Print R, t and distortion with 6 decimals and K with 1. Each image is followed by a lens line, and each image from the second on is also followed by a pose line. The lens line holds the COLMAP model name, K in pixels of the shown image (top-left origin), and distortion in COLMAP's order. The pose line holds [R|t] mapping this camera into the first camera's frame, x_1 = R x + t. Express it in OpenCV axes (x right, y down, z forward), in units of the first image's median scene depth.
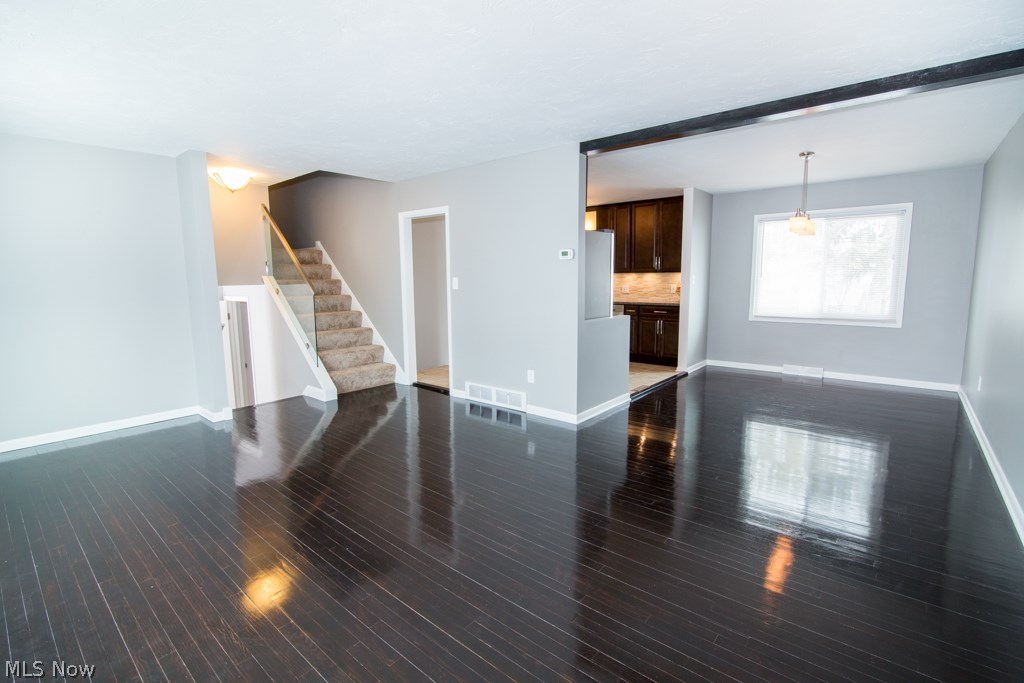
lens RADIAL K [[469.4, 0, 512.7], [0, 469.4, 340.9], [0, 0, 1]] dist [-0.005938, -0.000324]
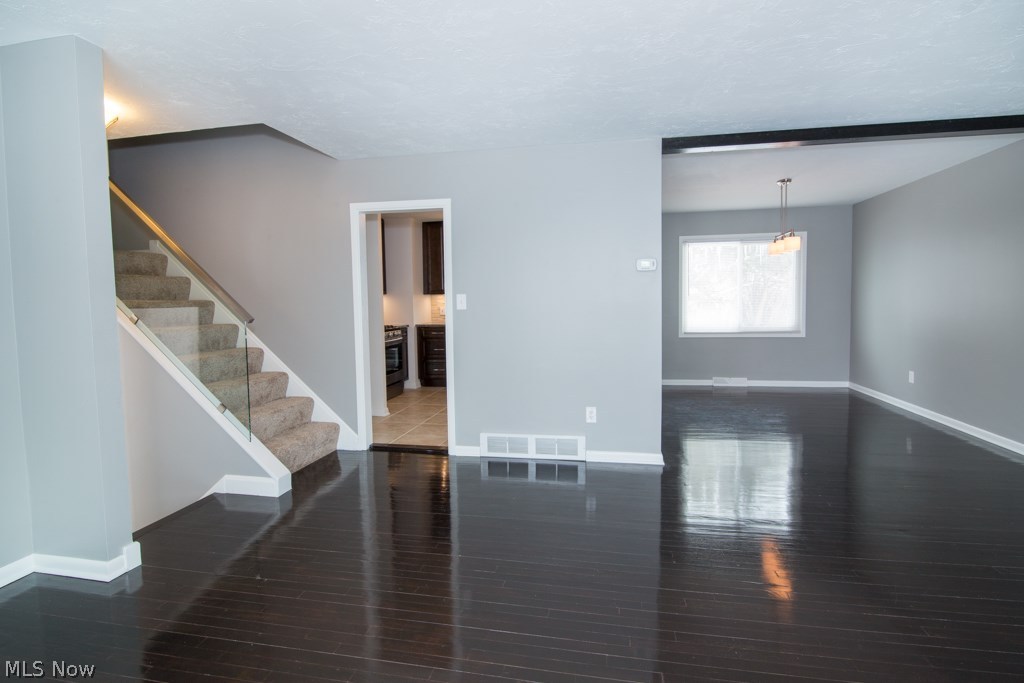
lens RADIAL K [[507.5, 0, 512.3], [0, 507.5, 333.8], [0, 0, 1]] dist [-0.005773, 0.000022]
pose [[0.872696, -0.038448, 0.486747, -0.427667], [0.074051, 0.995785, -0.054110, -0.022146], [-0.482615, 0.083266, 0.871865, 0.252984]]
